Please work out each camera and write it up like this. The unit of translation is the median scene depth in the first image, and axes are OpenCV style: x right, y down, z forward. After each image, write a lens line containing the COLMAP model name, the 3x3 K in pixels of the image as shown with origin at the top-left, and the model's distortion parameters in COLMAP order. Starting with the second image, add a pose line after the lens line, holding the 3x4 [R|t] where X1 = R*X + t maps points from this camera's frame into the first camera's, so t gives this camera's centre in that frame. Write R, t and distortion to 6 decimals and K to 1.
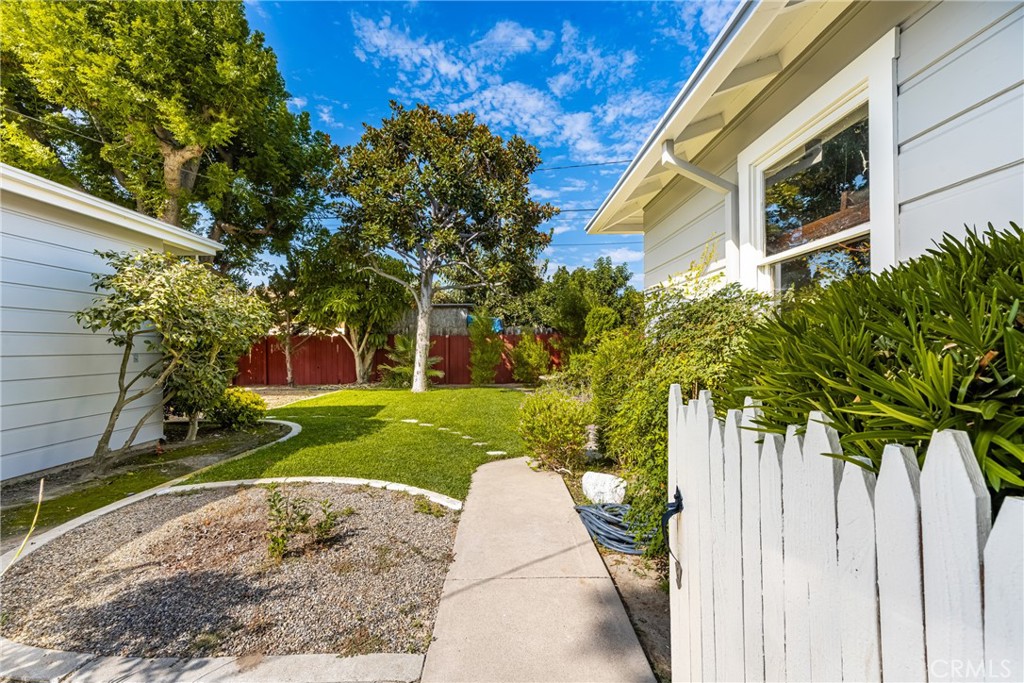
lens RADIAL K [[467.7, 0, 512.0], [0, 467.7, 341.5], [0, 0, 1]] dist [0.019956, 0.000075]
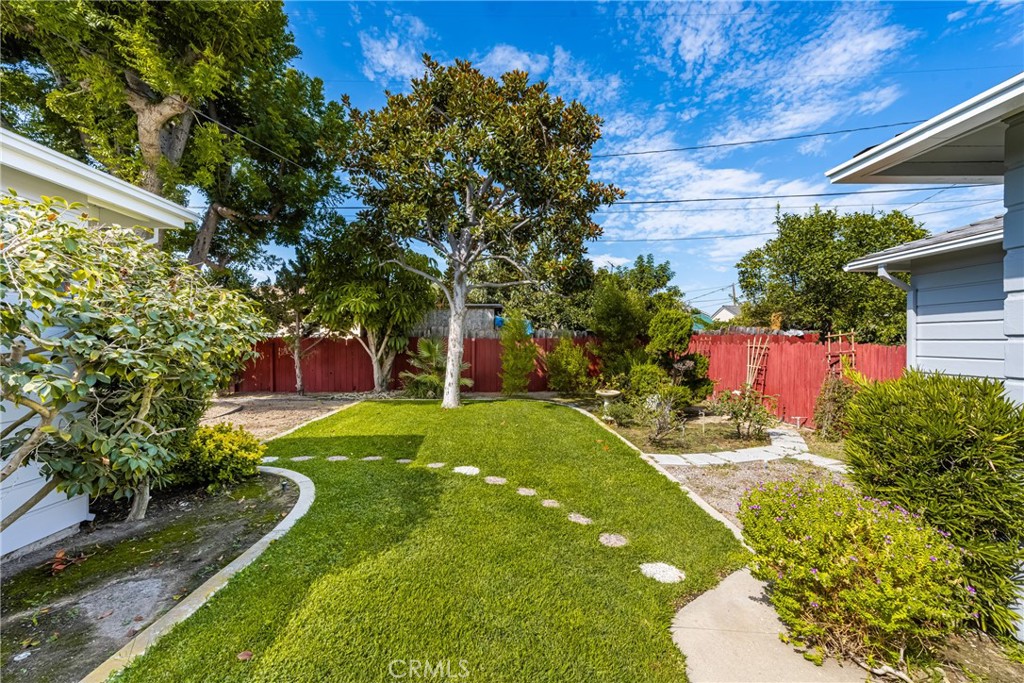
lens RADIAL K [[424.1, 0, 514.7], [0, 424.1, 339.7], [0, 0, 1]] dist [0.011453, -0.000199]
pose [[0.999735, 0.006817, 0.021980, -0.085798], [-0.006917, 0.999966, 0.004468, -0.016809], [-0.021949, -0.004619, 0.999748, 0.192270]]
